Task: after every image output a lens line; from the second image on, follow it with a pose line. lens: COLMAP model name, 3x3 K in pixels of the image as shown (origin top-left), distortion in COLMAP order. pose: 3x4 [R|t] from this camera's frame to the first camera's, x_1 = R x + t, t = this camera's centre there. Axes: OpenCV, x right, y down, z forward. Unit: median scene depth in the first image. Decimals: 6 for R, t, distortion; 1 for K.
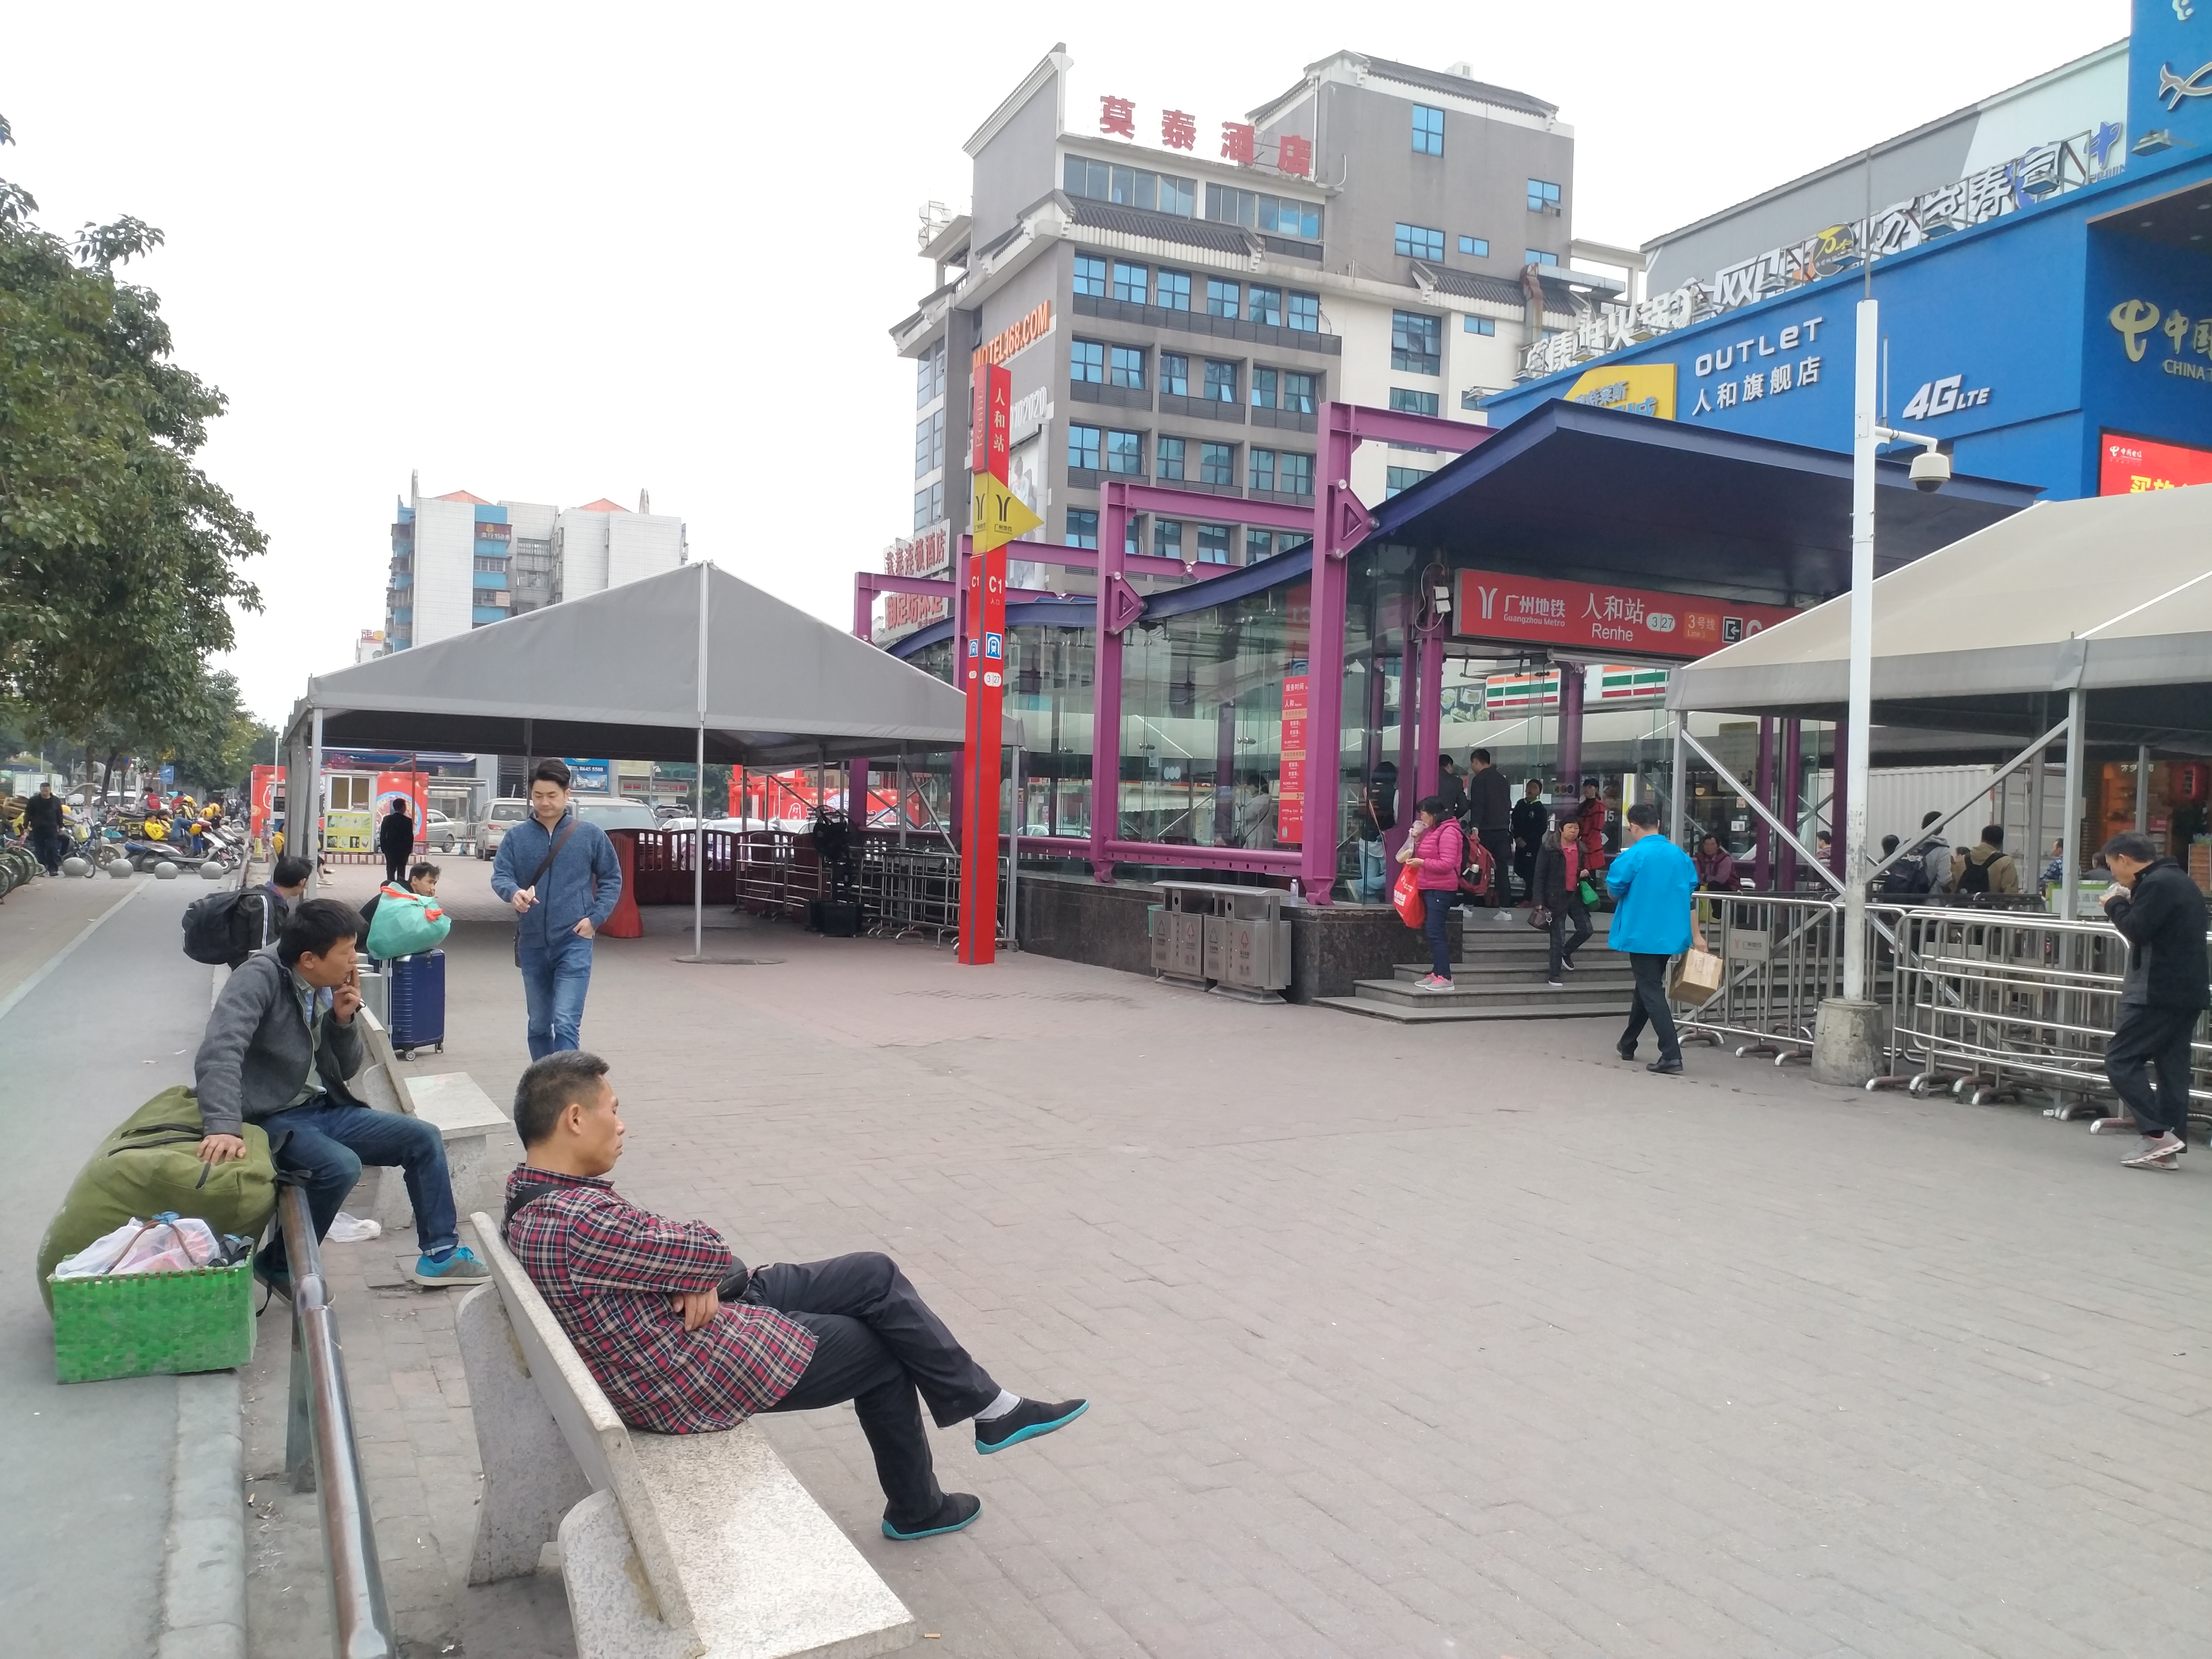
lens RADIAL K [[1679.5, 0, 1106.0], [0, 1679.5, 829.5], [0, 0, 1]] dist [0.039205, 0.001728]
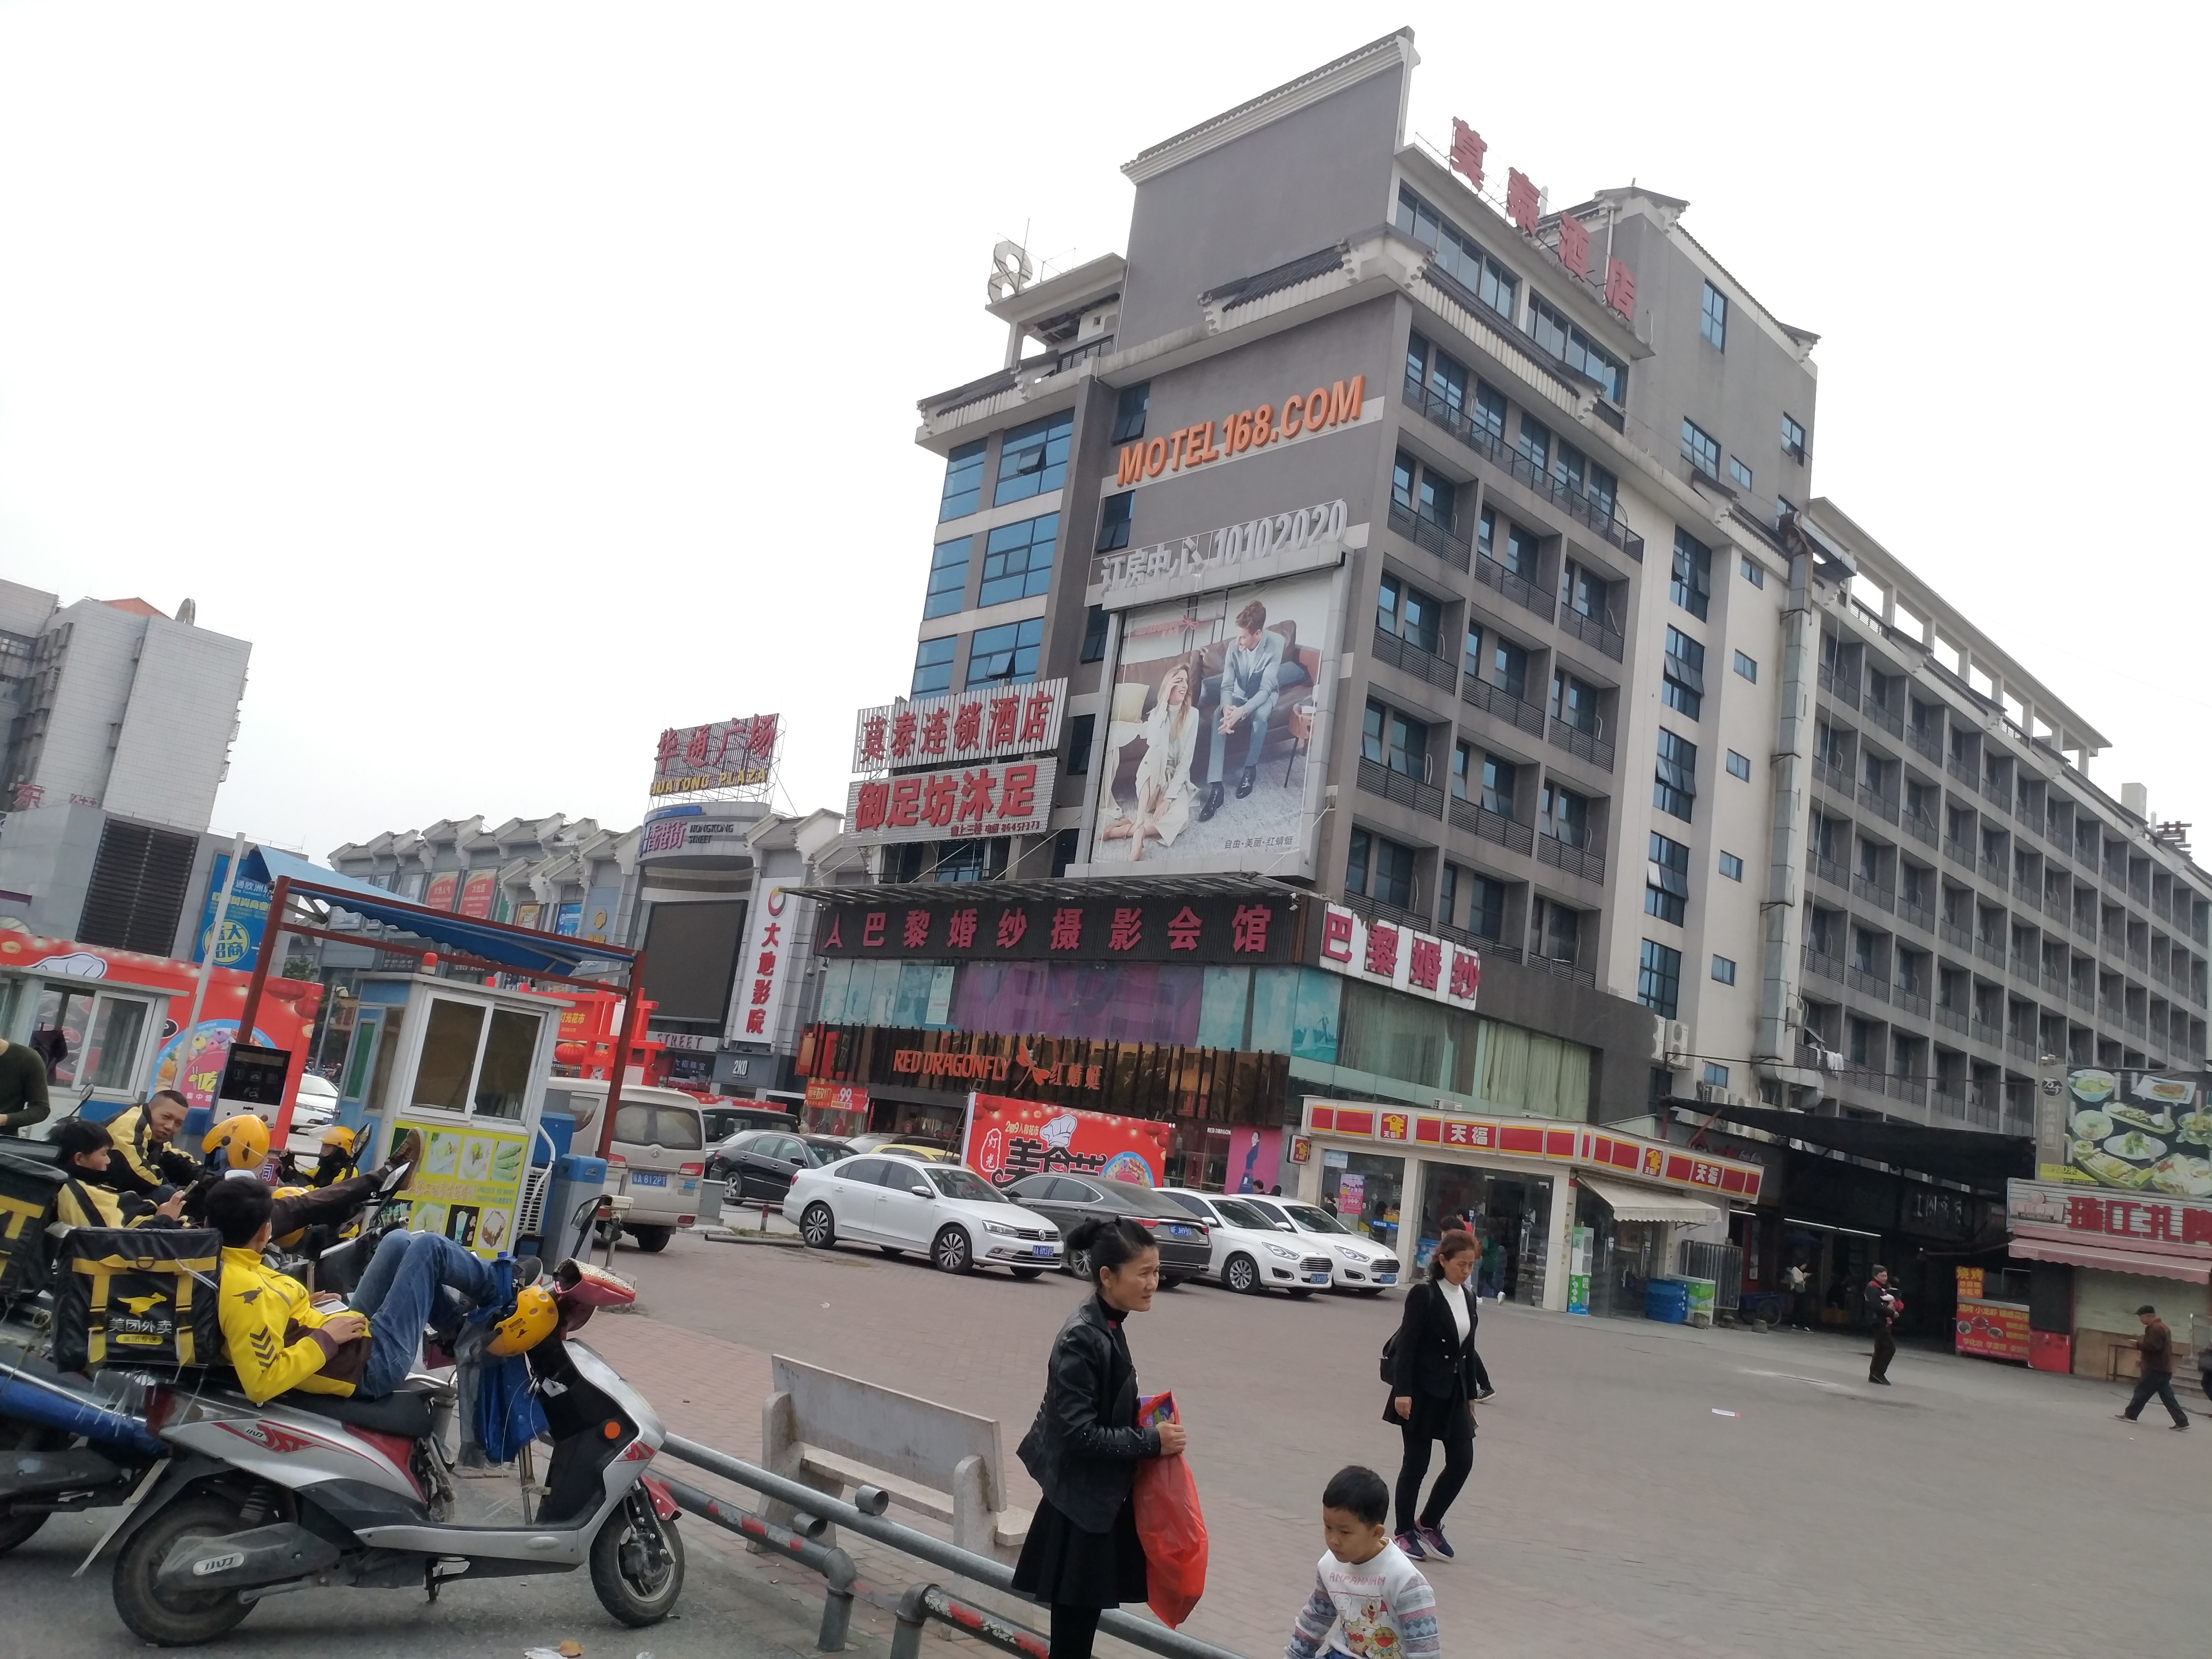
lens RADIAL K [[1679.5, 0, 1106.0], [0, 1679.5, 829.5], [0, 0, 1]] dist [0.039205, 0.001728]
pose [[0.931994, 0.164919, 0.322783, -0.295182], [-0.106605, 0.975829, -0.190770, -0.011620], [-0.346442, 0.143386, 0.927048, 0.448020]]
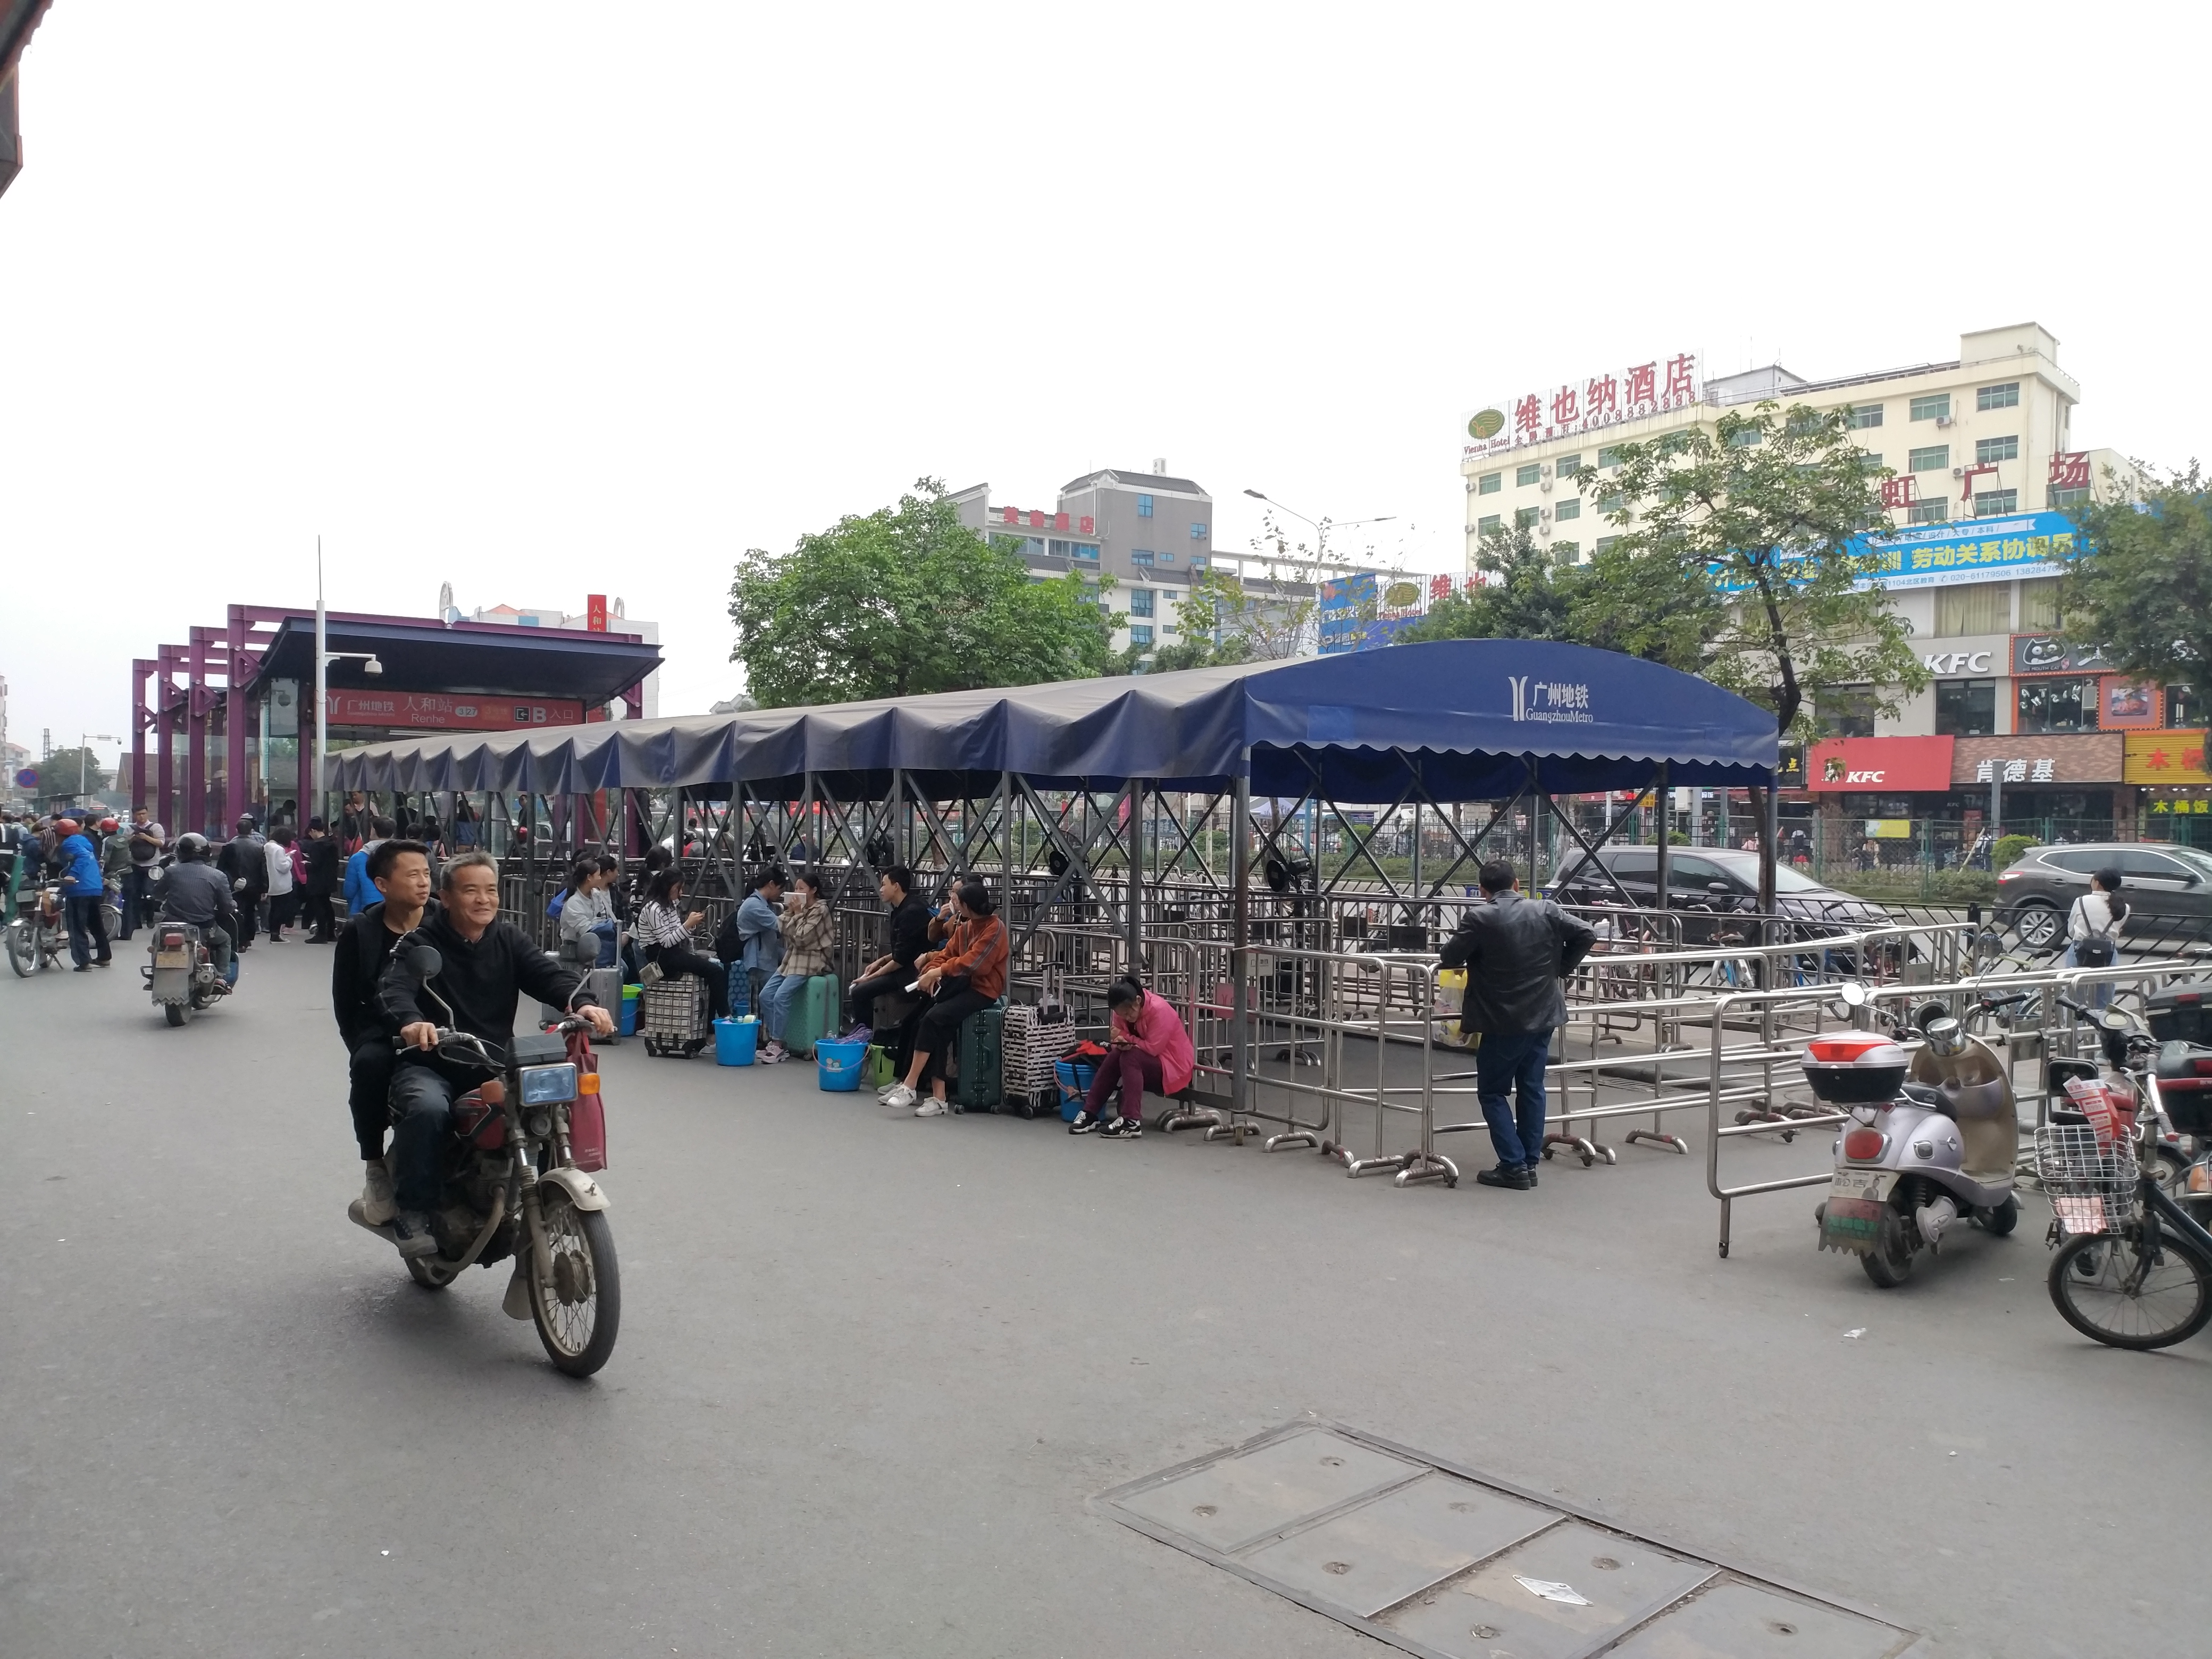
lens RADIAL K [[1679.5, 0, 1106.0], [0, 1679.5, 829.5], [0, 0, 1]] dist [0.039205, 0.001728]
pose [[0.988324, -0.021551, 0.150832, -0.290164], [0.021500, 0.999767, 0.001966, -0.004230], [-0.150840, 0.001300, 0.988557, -1.665710]]
